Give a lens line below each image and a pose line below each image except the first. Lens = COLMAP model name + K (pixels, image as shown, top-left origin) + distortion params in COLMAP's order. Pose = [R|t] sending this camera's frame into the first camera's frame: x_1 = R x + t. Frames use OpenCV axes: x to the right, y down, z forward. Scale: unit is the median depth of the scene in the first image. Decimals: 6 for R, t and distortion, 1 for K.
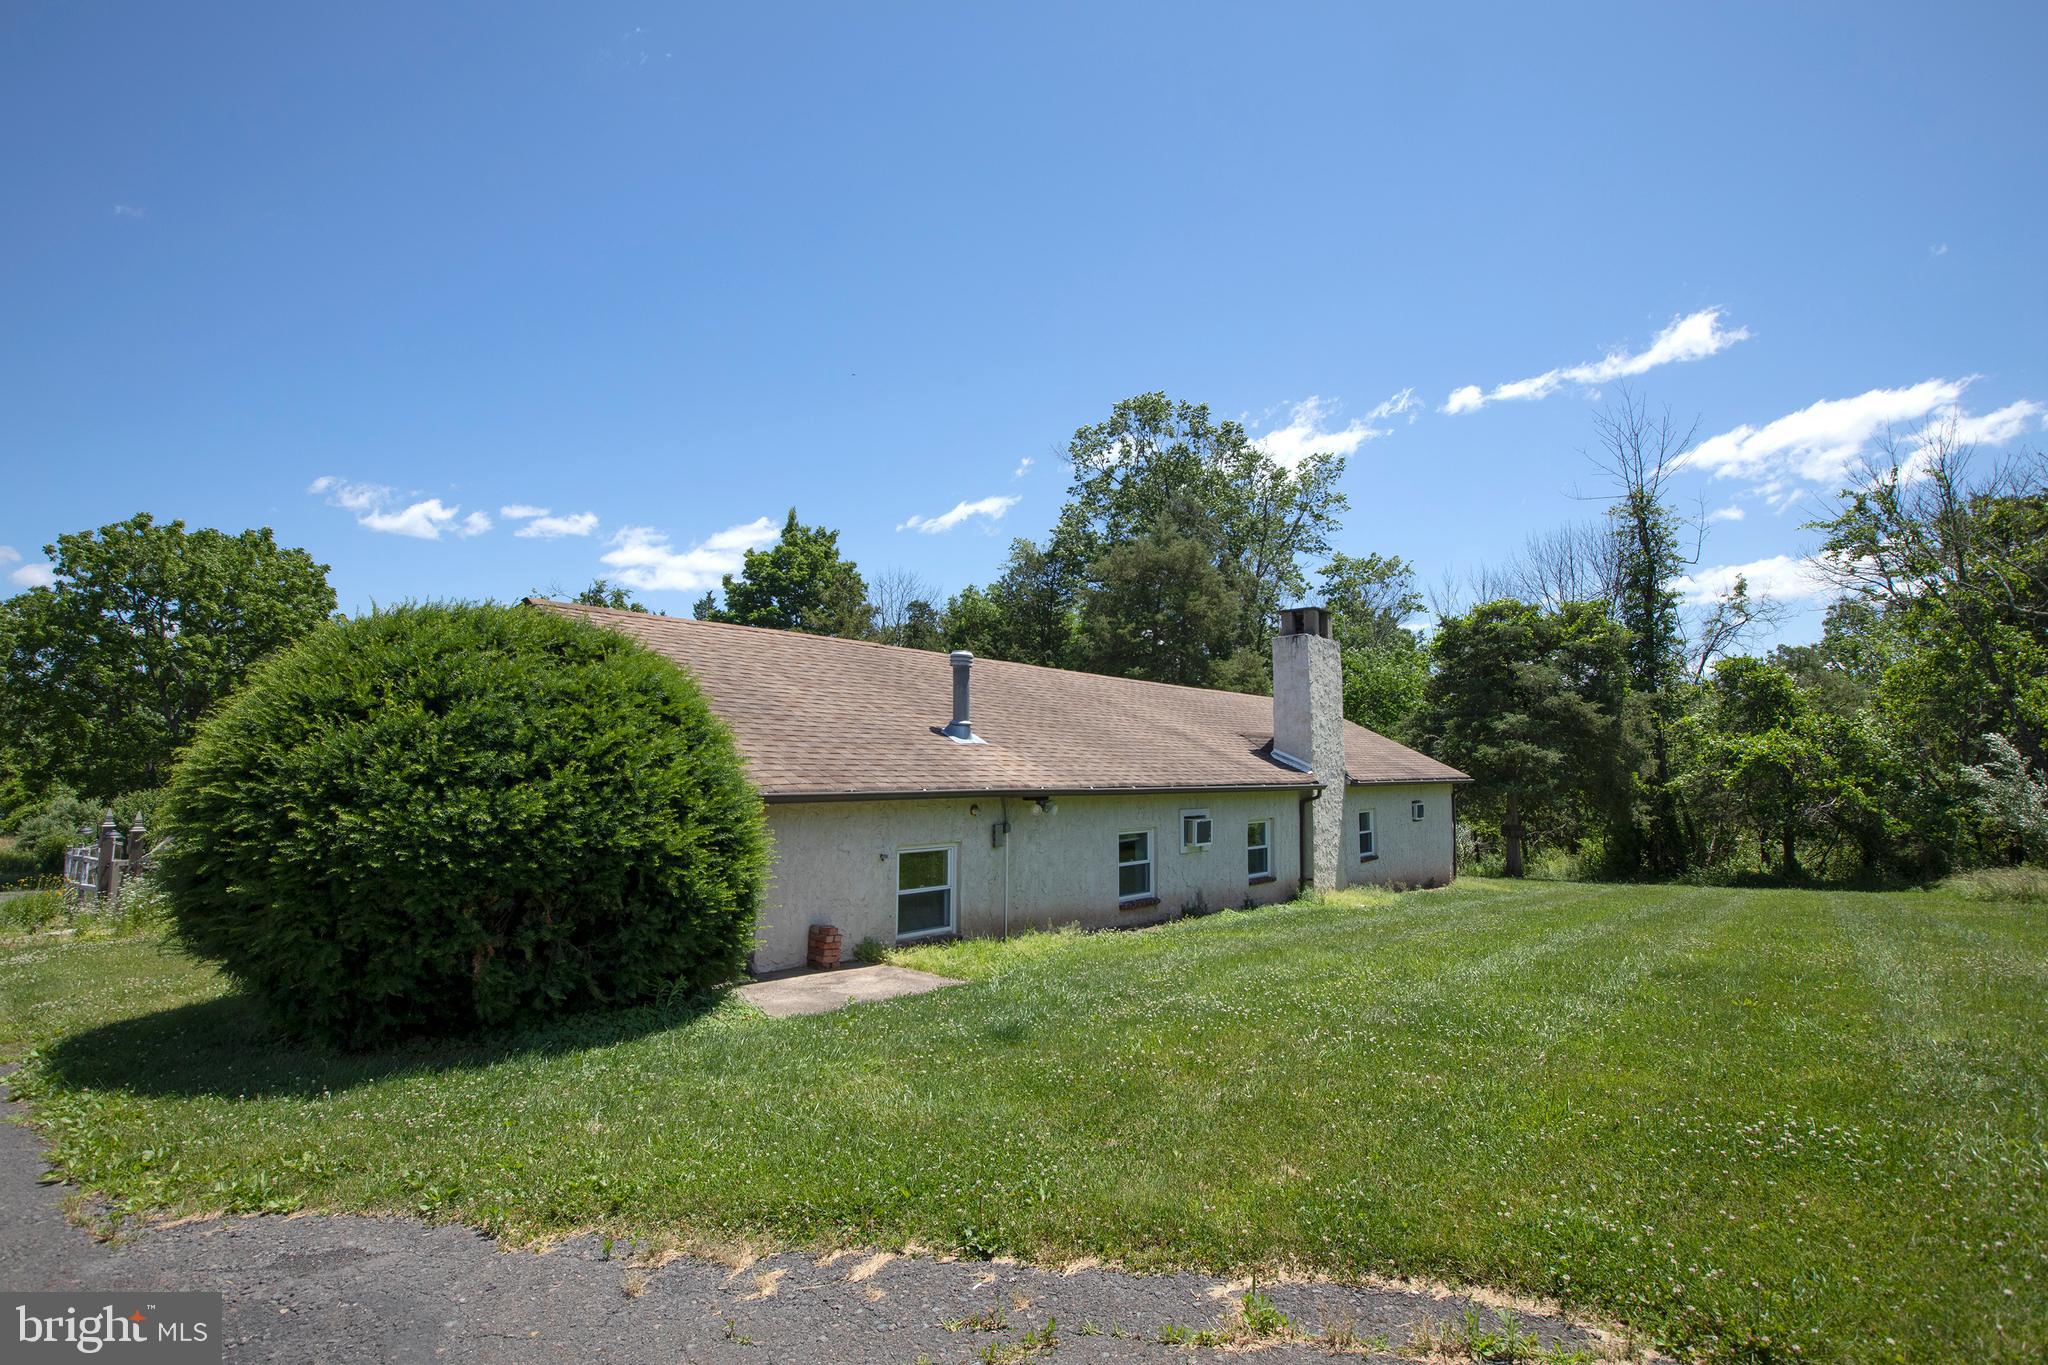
lens RADIAL K [[1037.7, 0, 1034.1], [0, 1037.7, 671.4], [0, 0, 1]] dist [-0.050435, 0.013484]
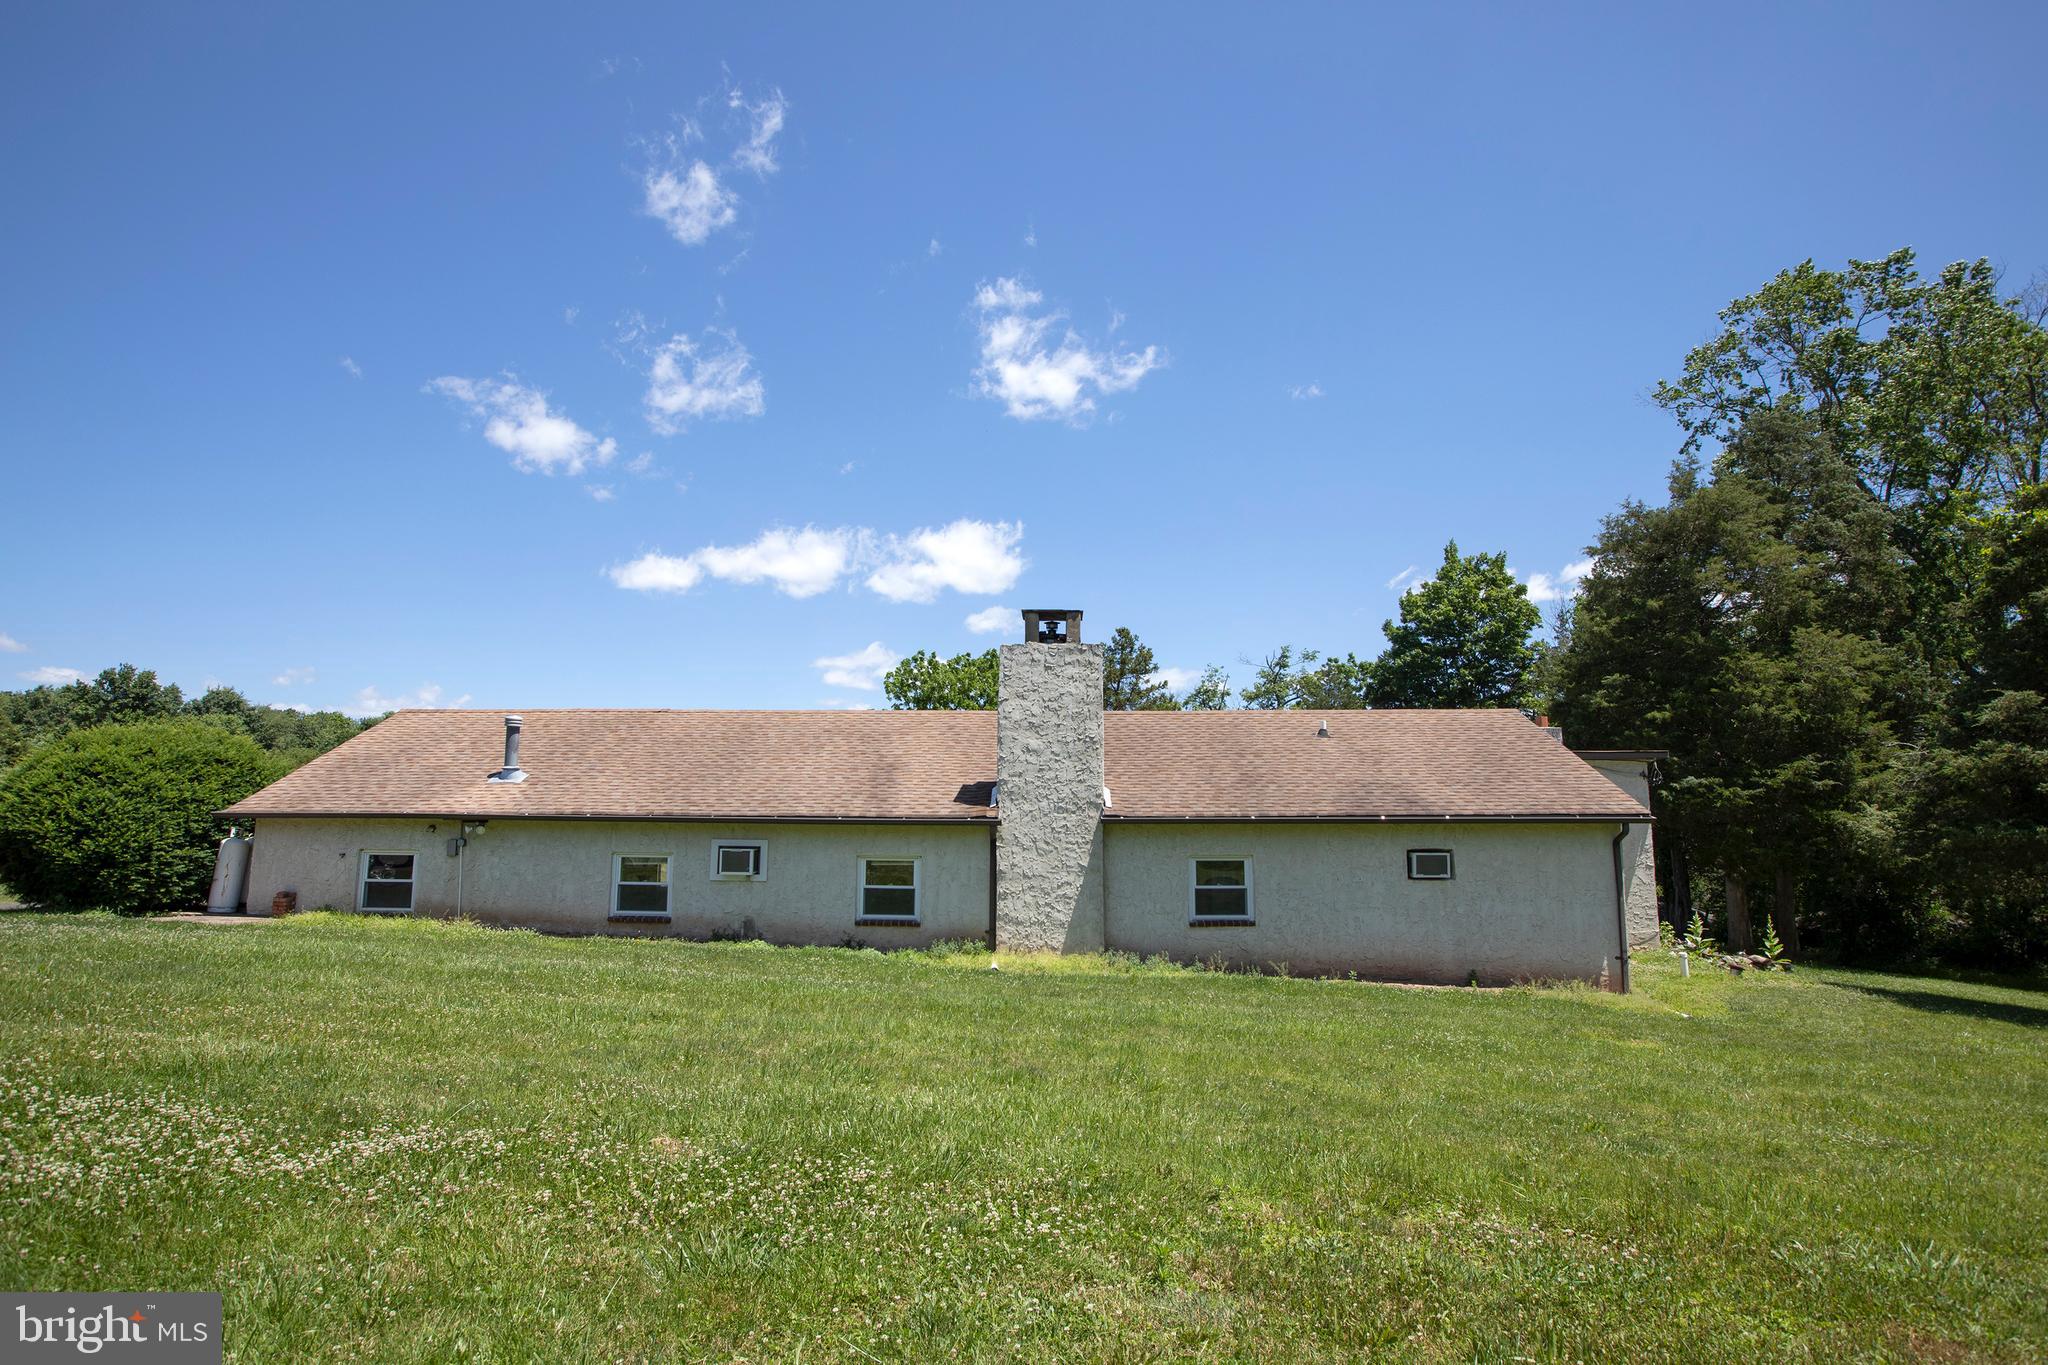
lens RADIAL K [[1037.7, 0, 1026.2], [0, 1037.7, 673.8], [0, 0, 1]] dist [-0.050435, 0.013484]
pose [[0.568889, -0.122186, -0.813287, 0.871031], [0.077670, 0.992464, -0.094775, 0.063776], [0.818739, -0.009251, 0.574092, 0.463964]]
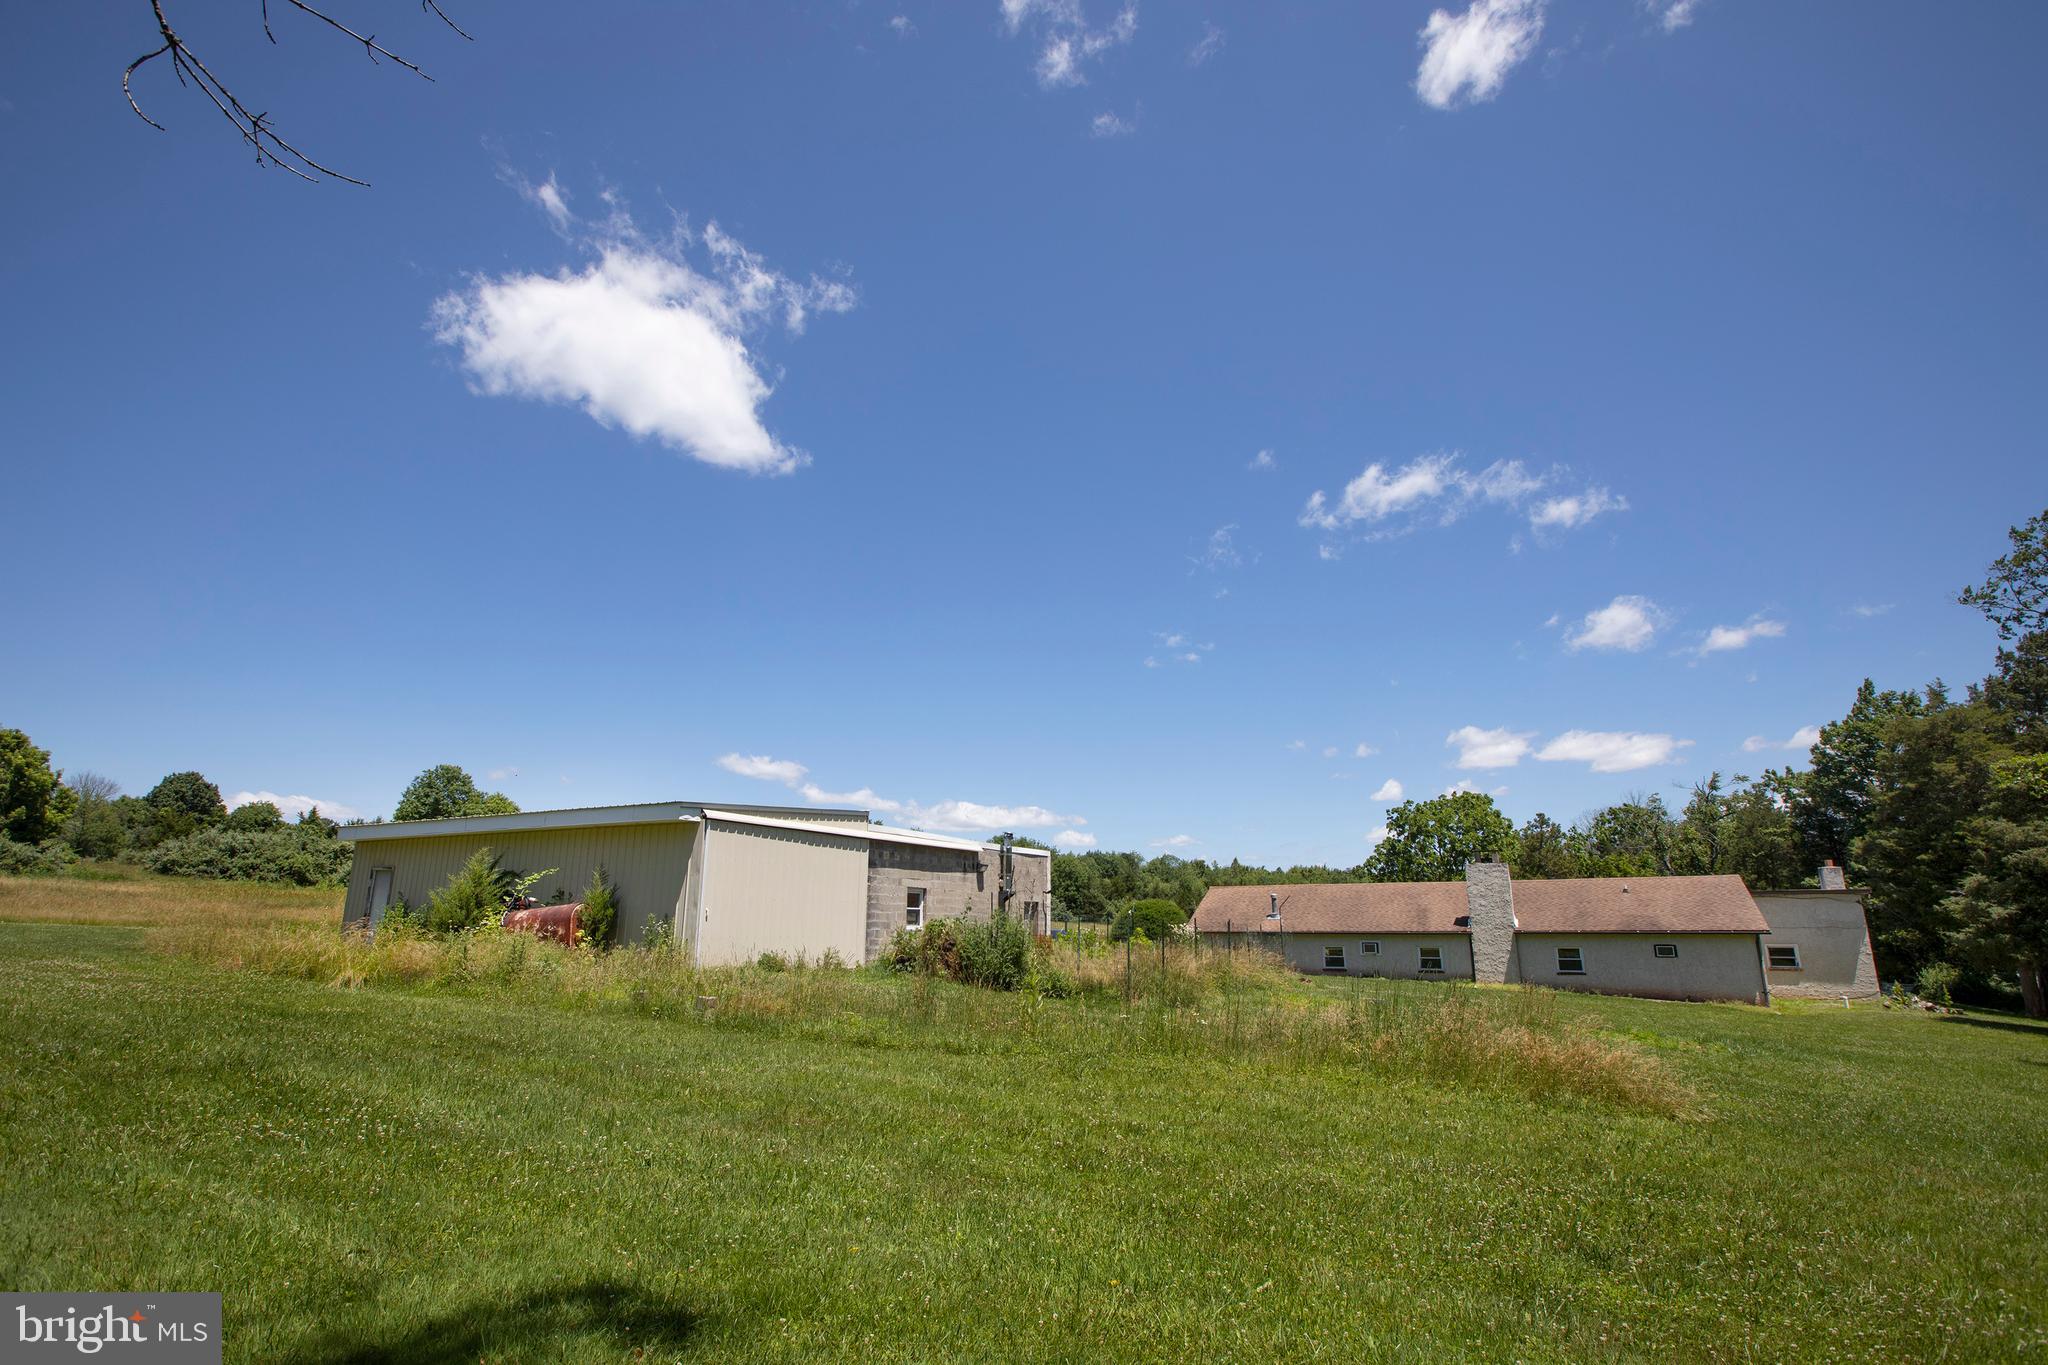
lens RADIAL K [[934.9, 0, 1023.3], [0, 934.9, 688.7], [0, 0, 1]] dist [-0.020921, 0.001748]
pose [[0.123176, -0.234178, -0.964359, 1.982791], [0.099999, 0.969742, -0.222713, -0.048934], [0.987334, -0.069002, 0.142866, -0.209447]]
